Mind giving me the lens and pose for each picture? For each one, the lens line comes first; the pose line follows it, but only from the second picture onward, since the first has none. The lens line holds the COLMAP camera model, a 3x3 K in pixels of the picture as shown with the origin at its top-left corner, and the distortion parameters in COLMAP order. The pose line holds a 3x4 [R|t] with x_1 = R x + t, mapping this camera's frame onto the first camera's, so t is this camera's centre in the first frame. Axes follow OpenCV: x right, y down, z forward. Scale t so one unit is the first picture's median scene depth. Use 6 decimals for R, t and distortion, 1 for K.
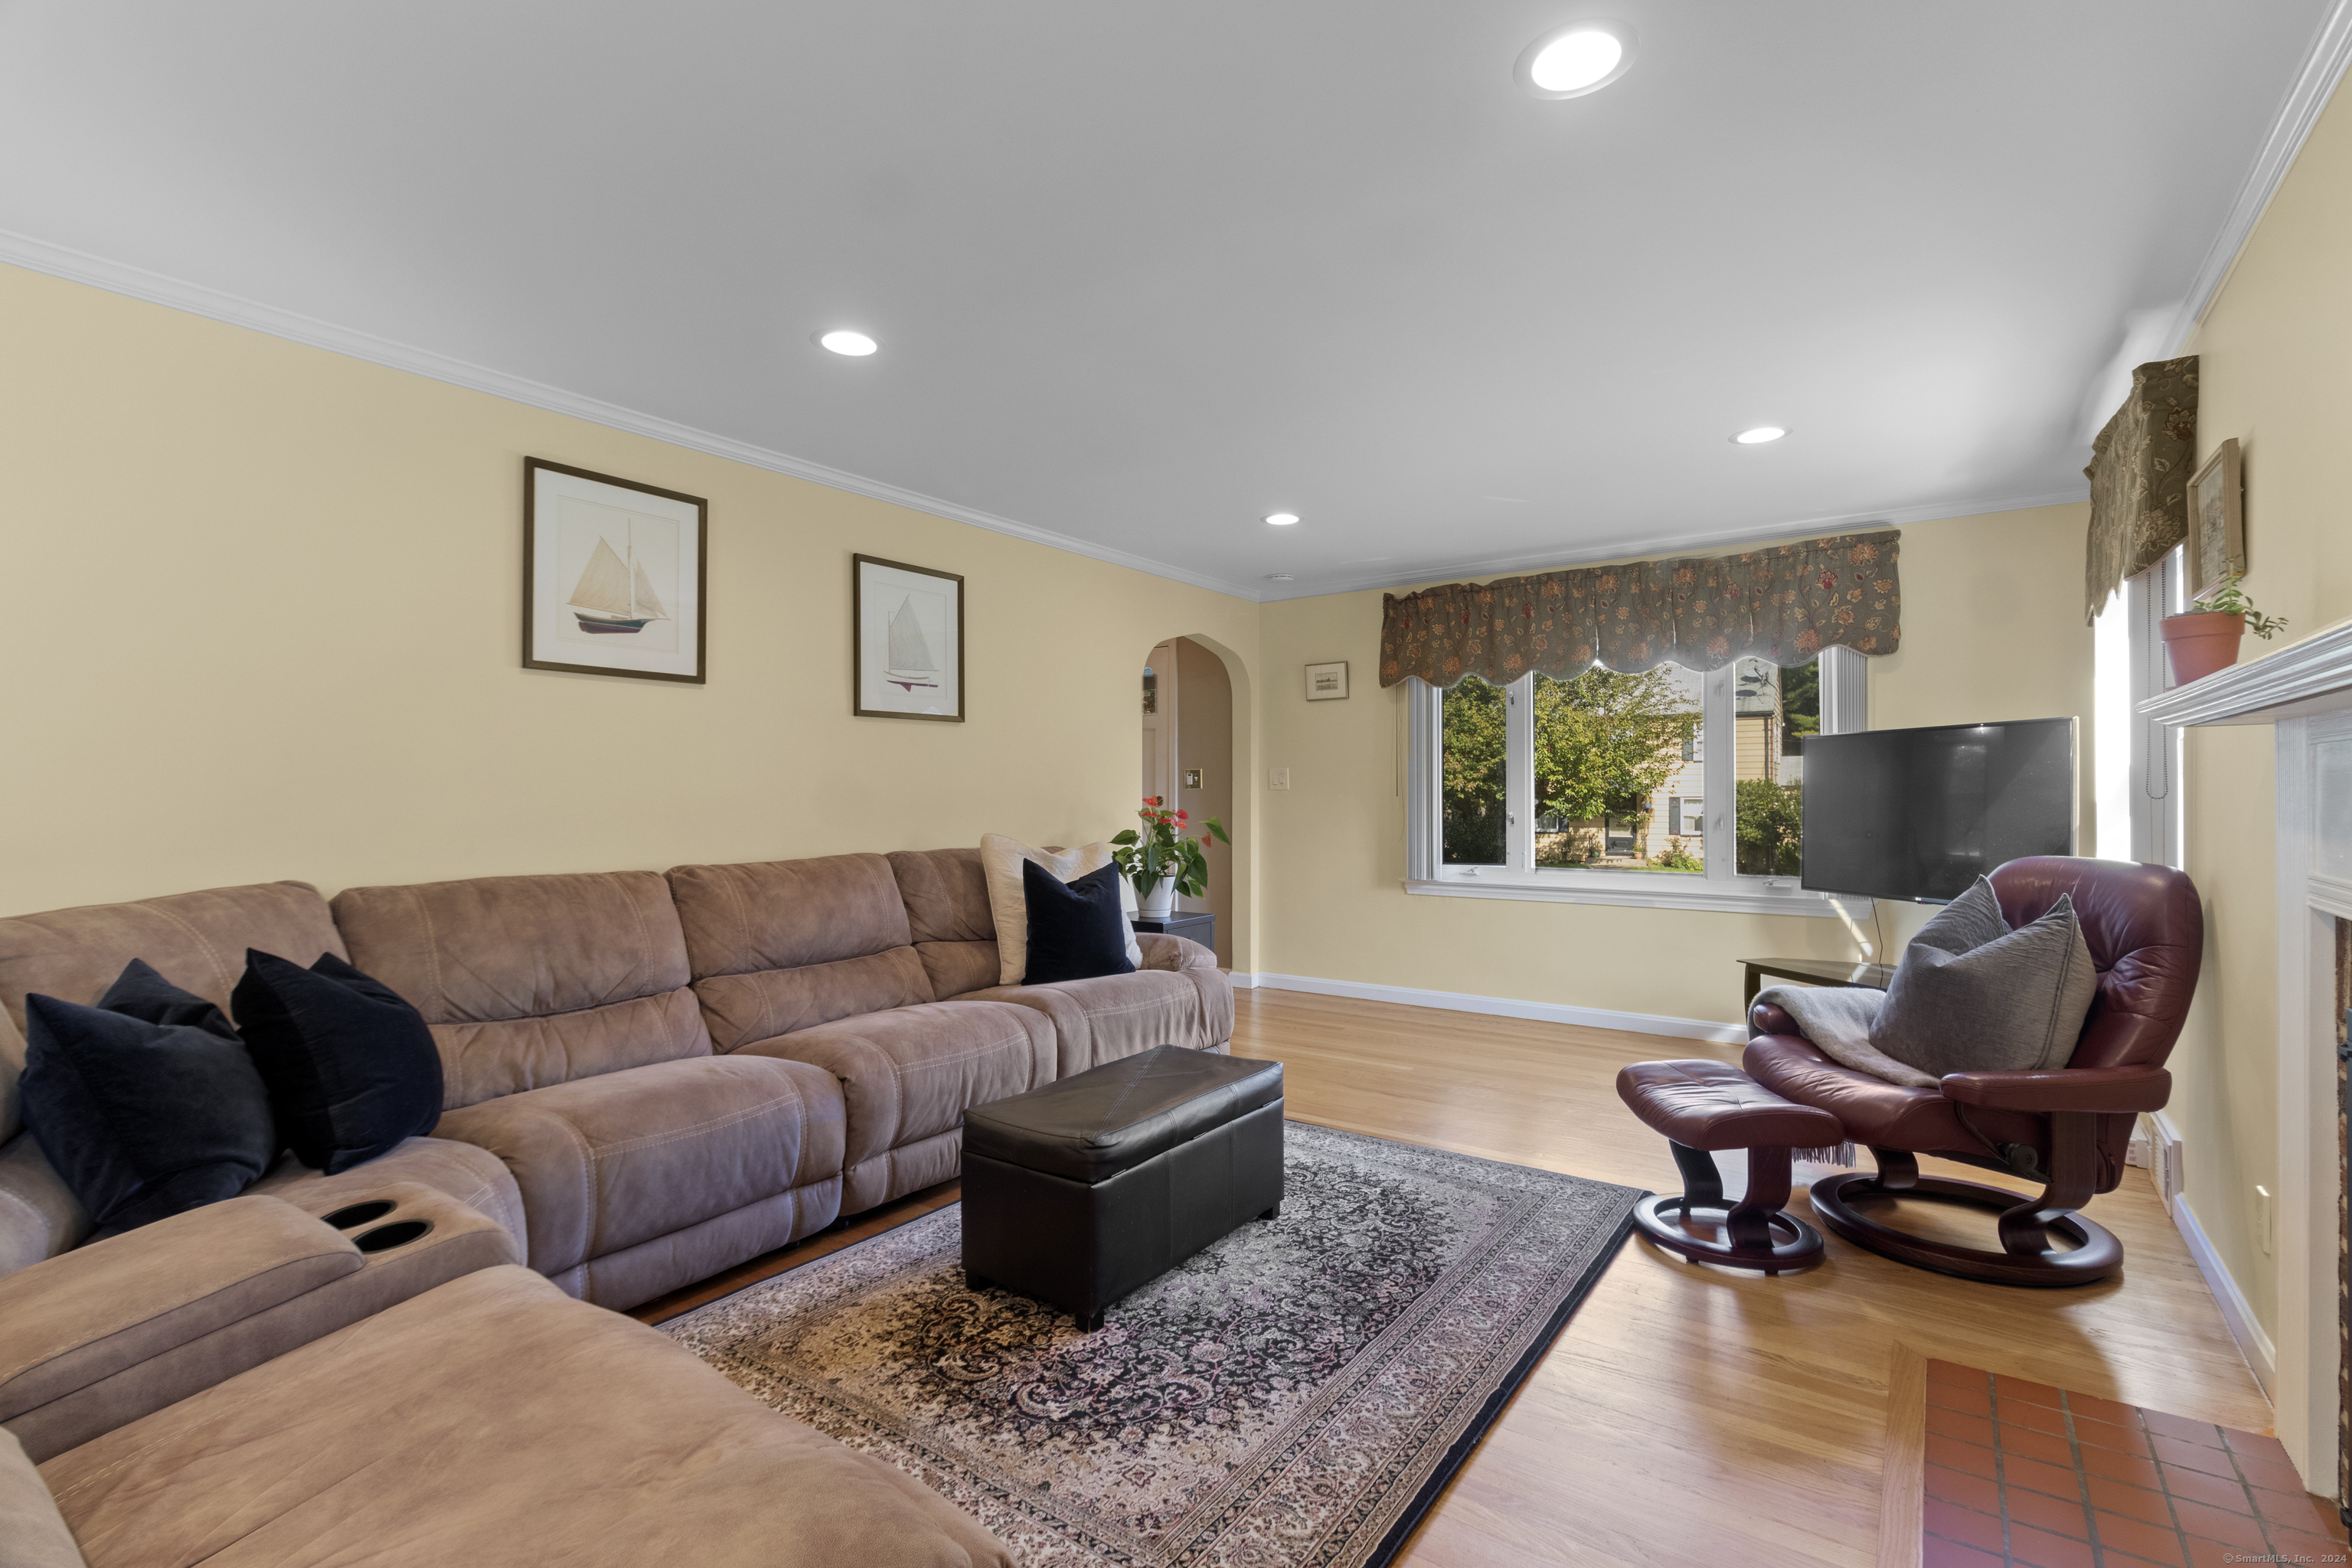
lens RADIAL K [[1087.6, 0, 1157.9], [0, 1087.6, 780.6], [0, 0, 1]] dist [0.003281, -0.000230]
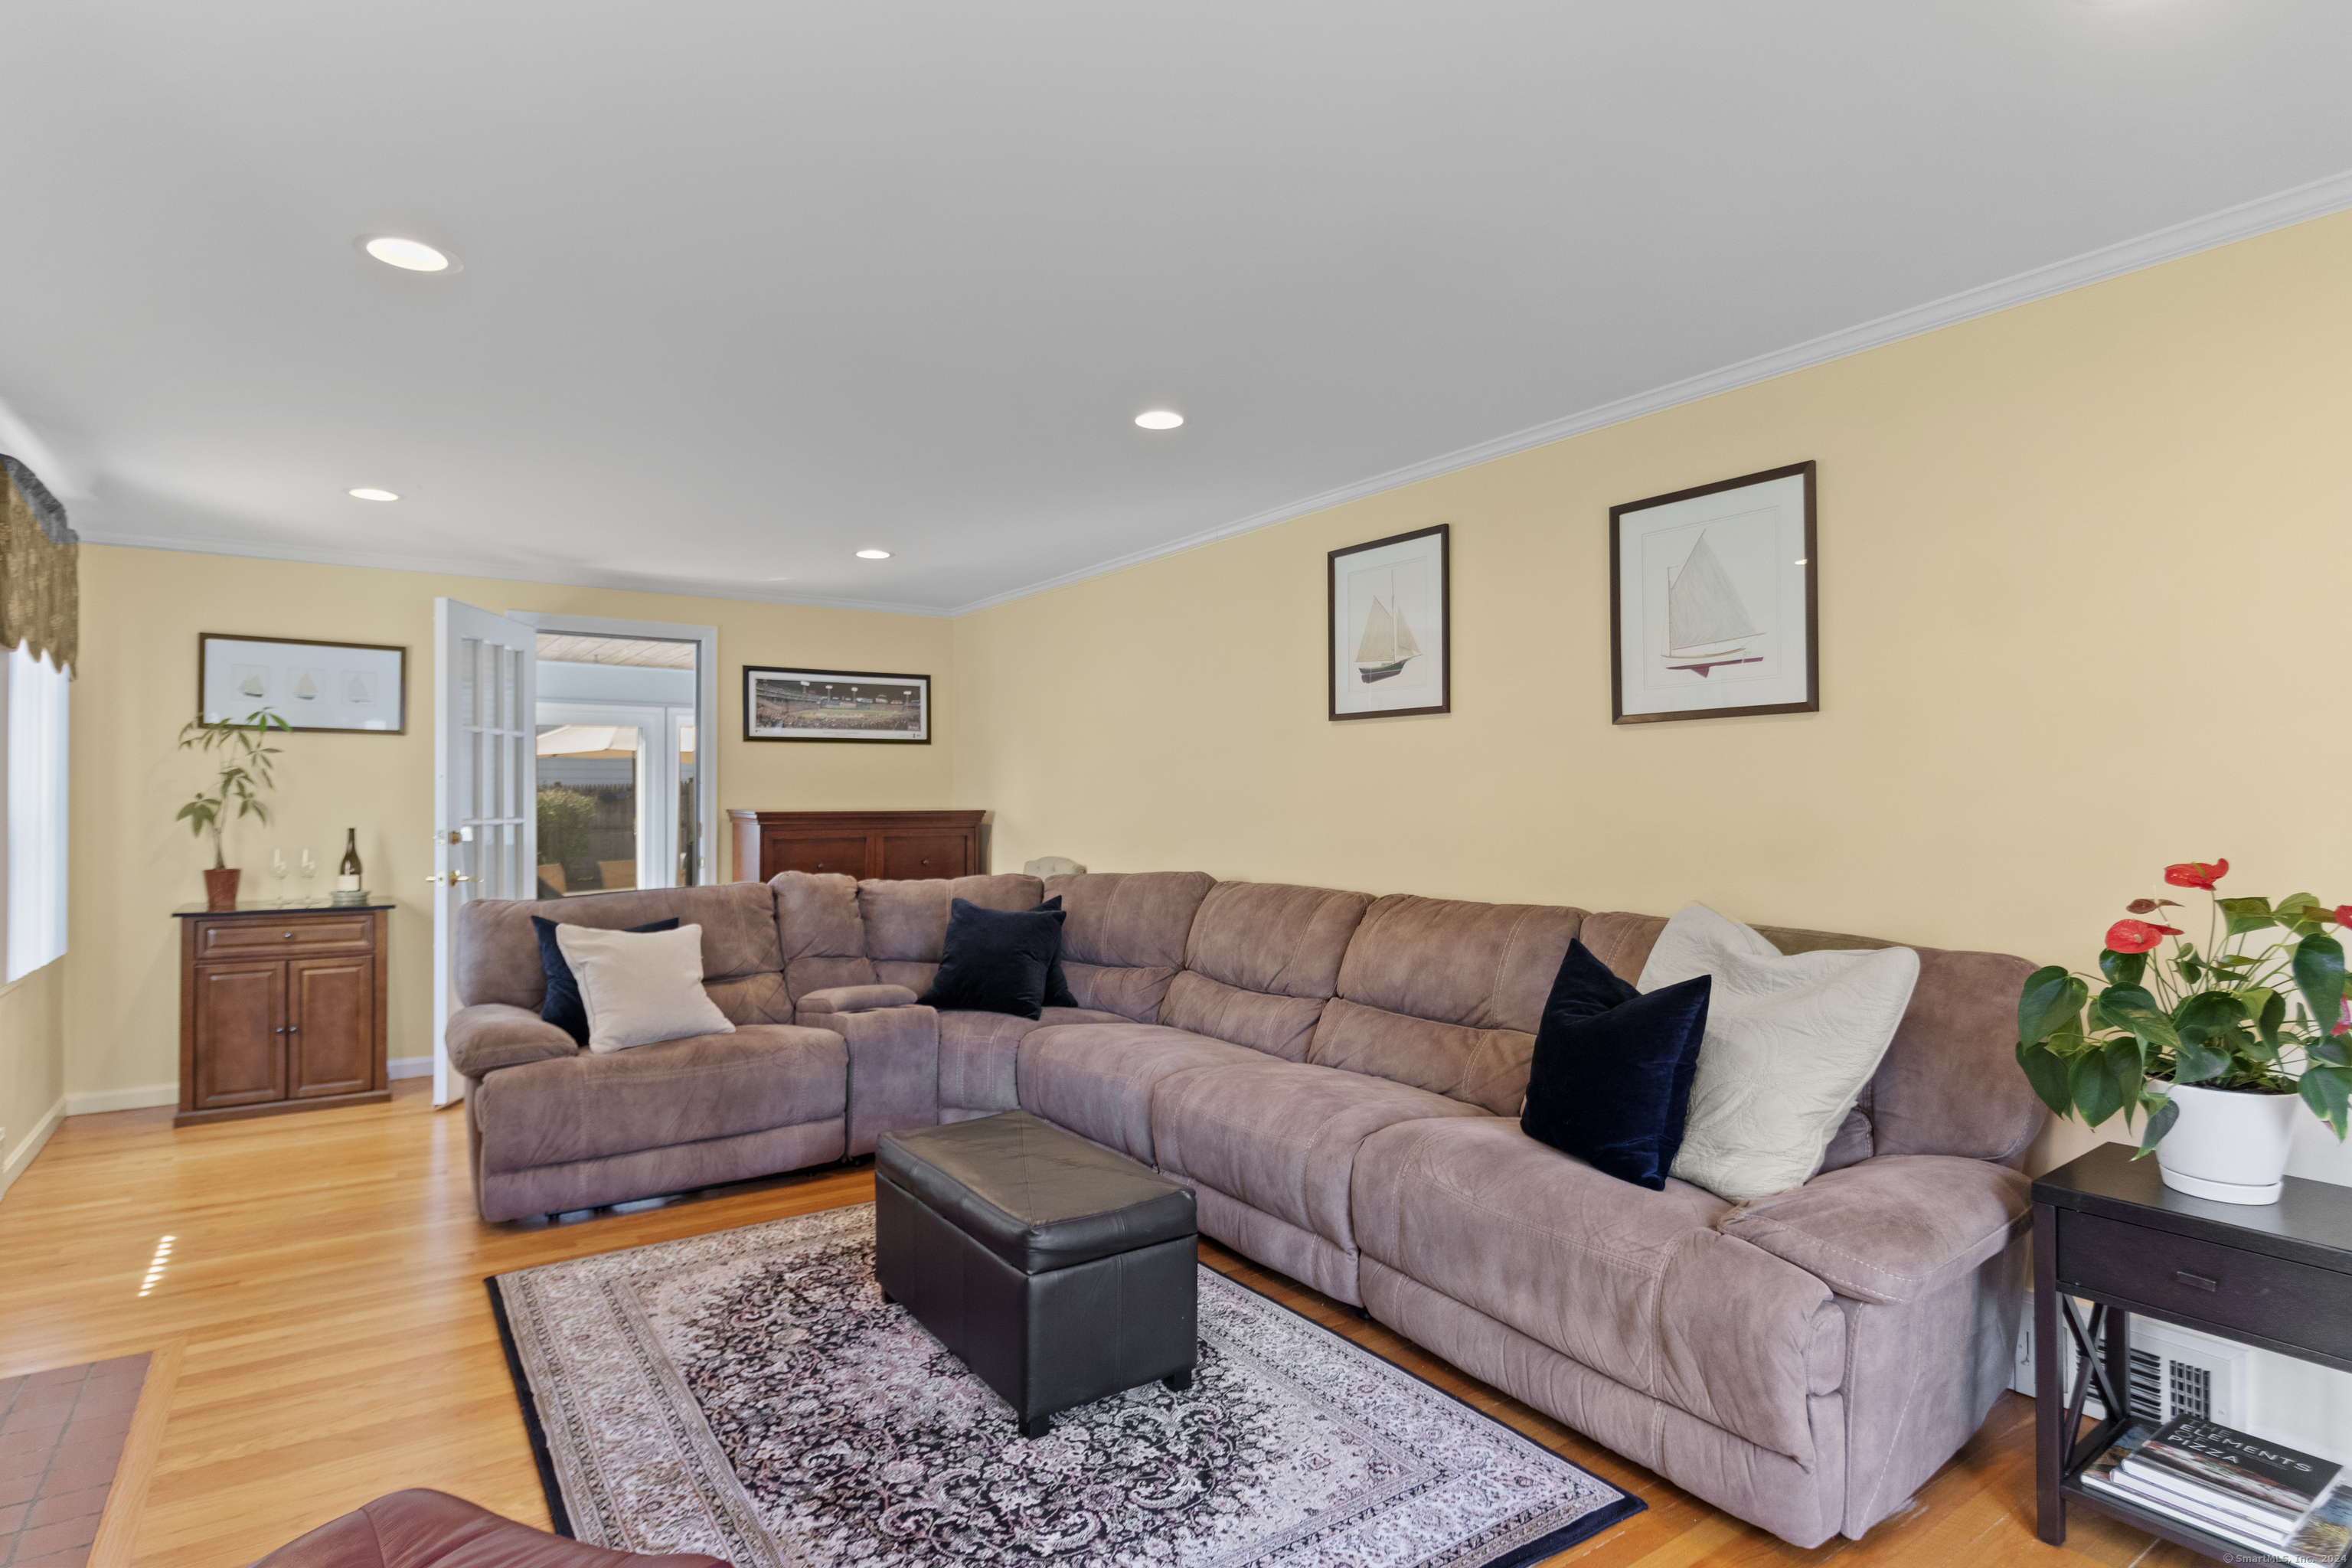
lens RADIAL K [[1191.4, 0, 1154.5], [0, 1191.4, 776.0], [0, 0, 1]] dist [0.000564, 0.000324]
pose [[-0.338727, -0.013606, -0.940786, 0.923855], [0.013898, 0.999714, -0.019462, -0.020009], [0.940782, -0.019667, -0.338441, 1.516708]]
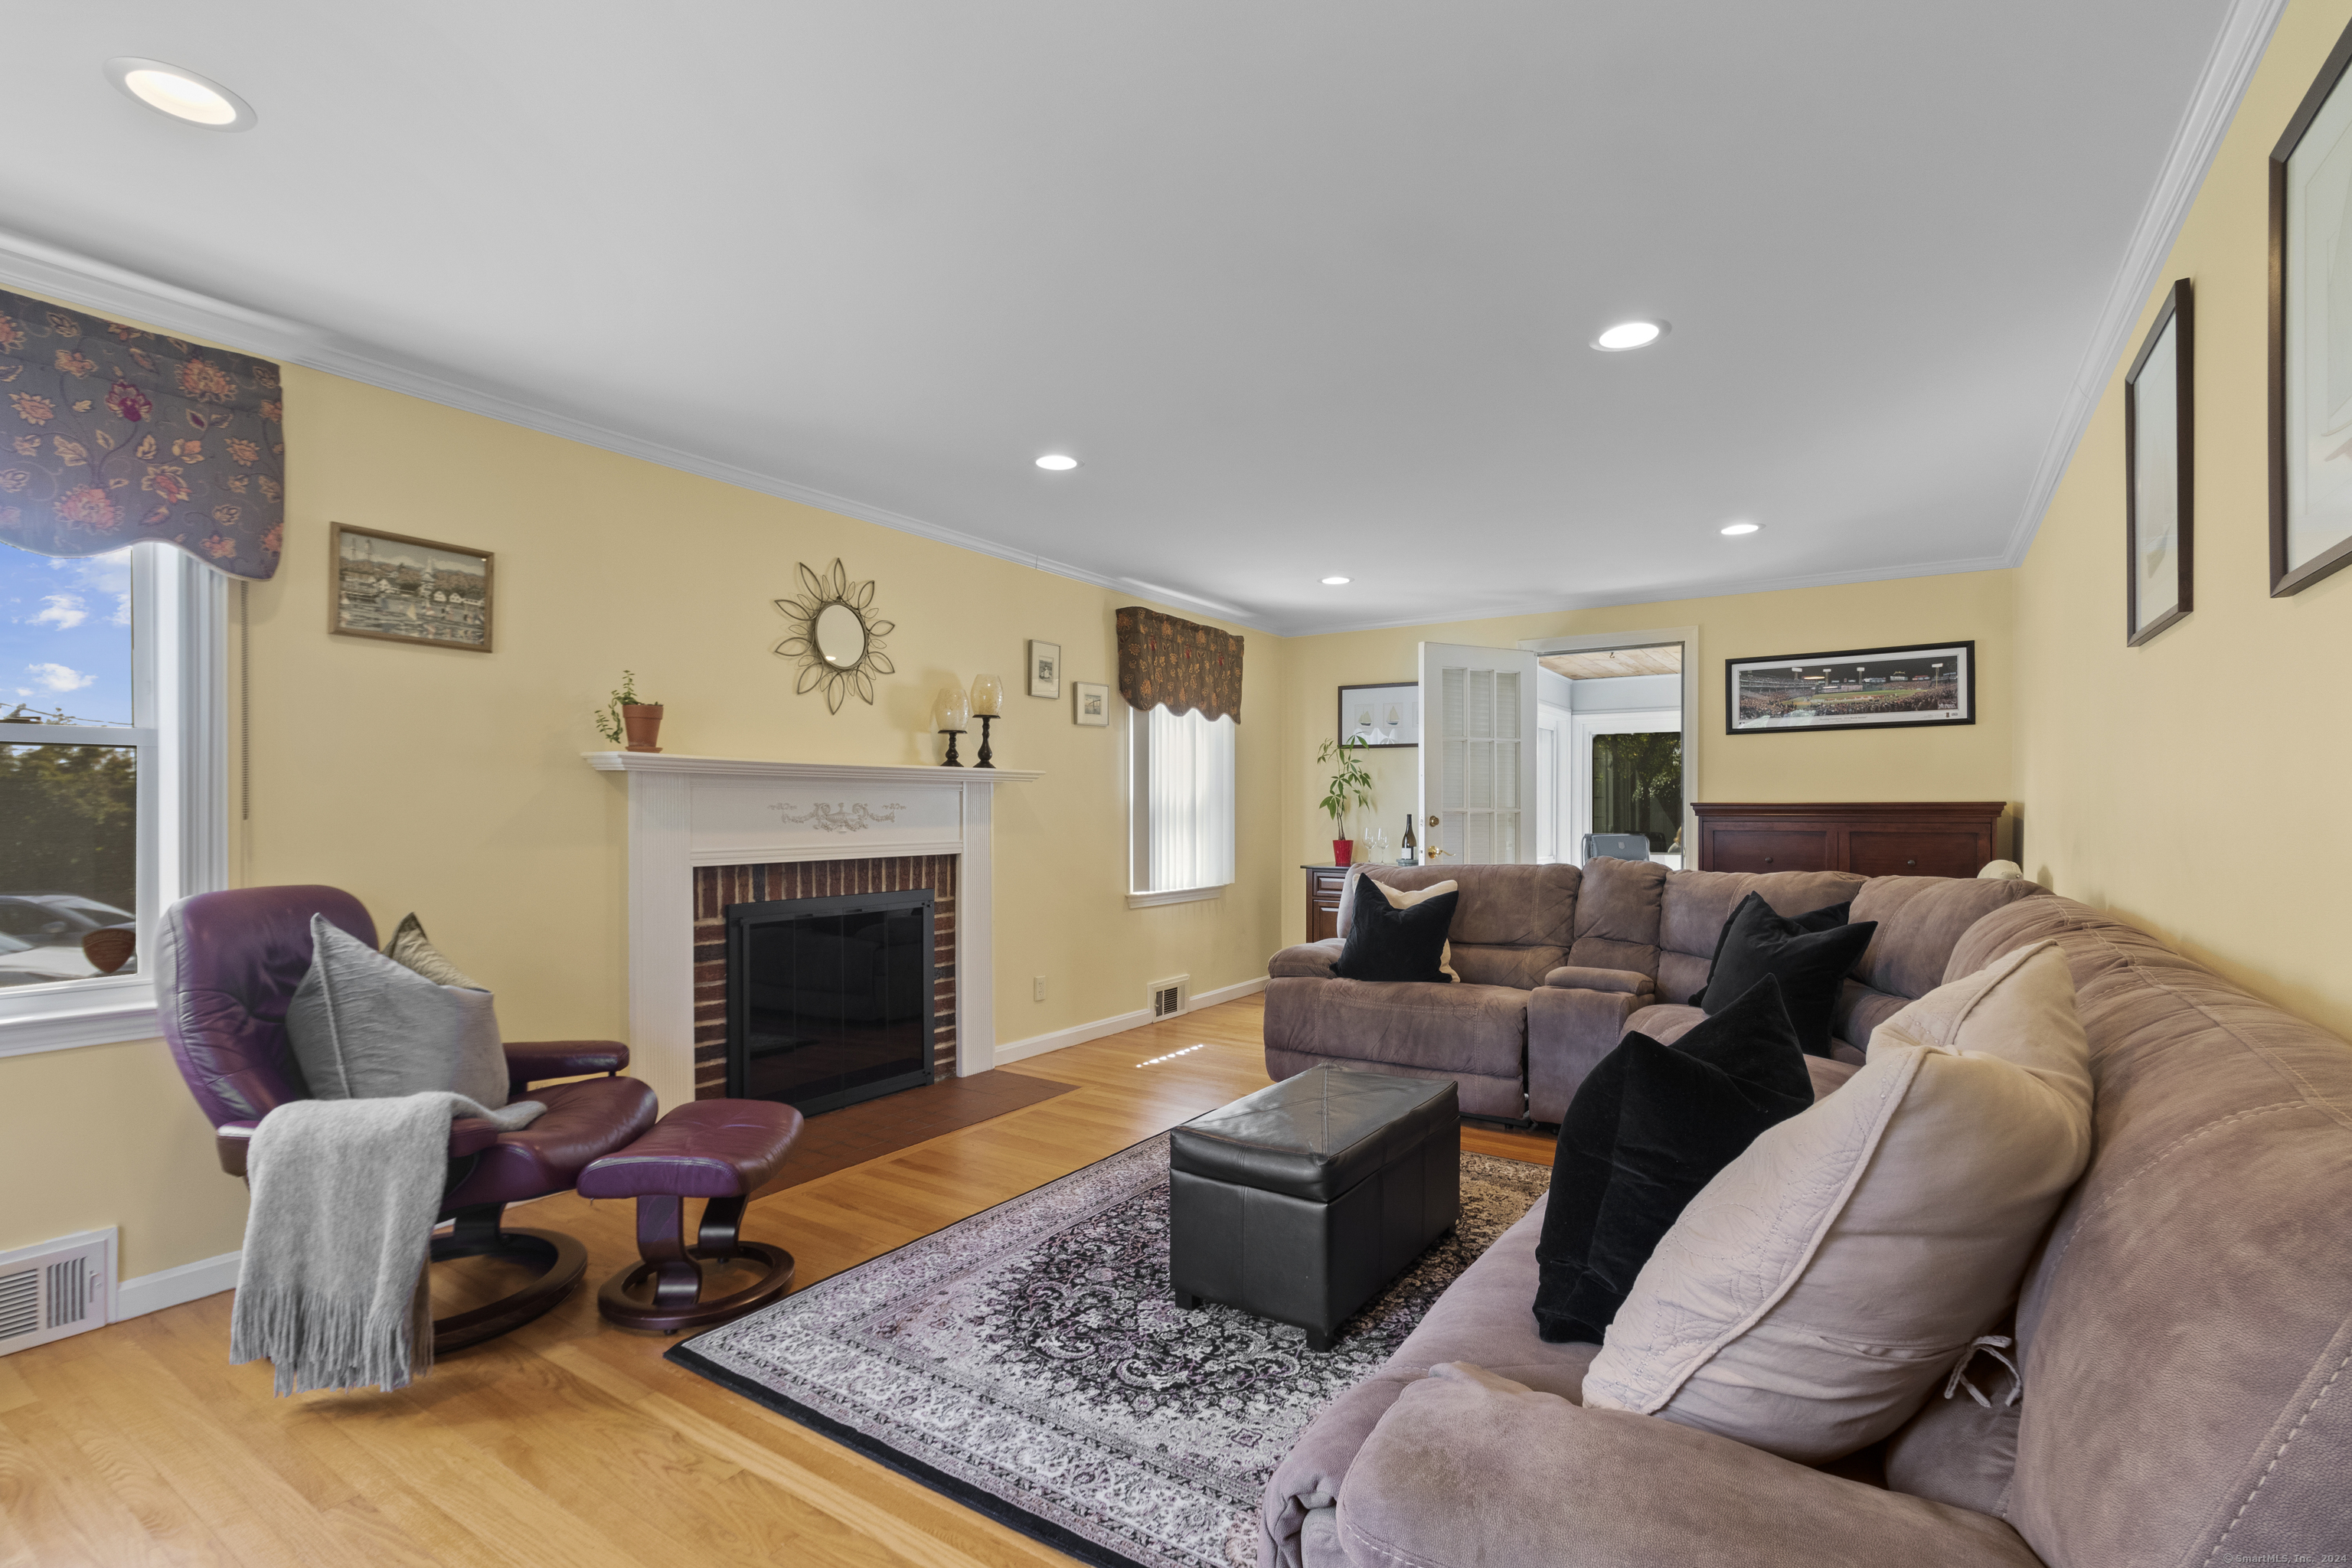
lens RADIAL K [[1084.8, 0, 1168.2], [0, 1084.8, 792.2], [0, 0, 1]] dist [0.004723, 0.000414]
pose [[-0.999176, 0.004067, -0.040391, 0.168935], [0.005153, 0.999627, -0.026817, 0.022688], [0.040267, -0.027003, -0.998824, 2.091468]]
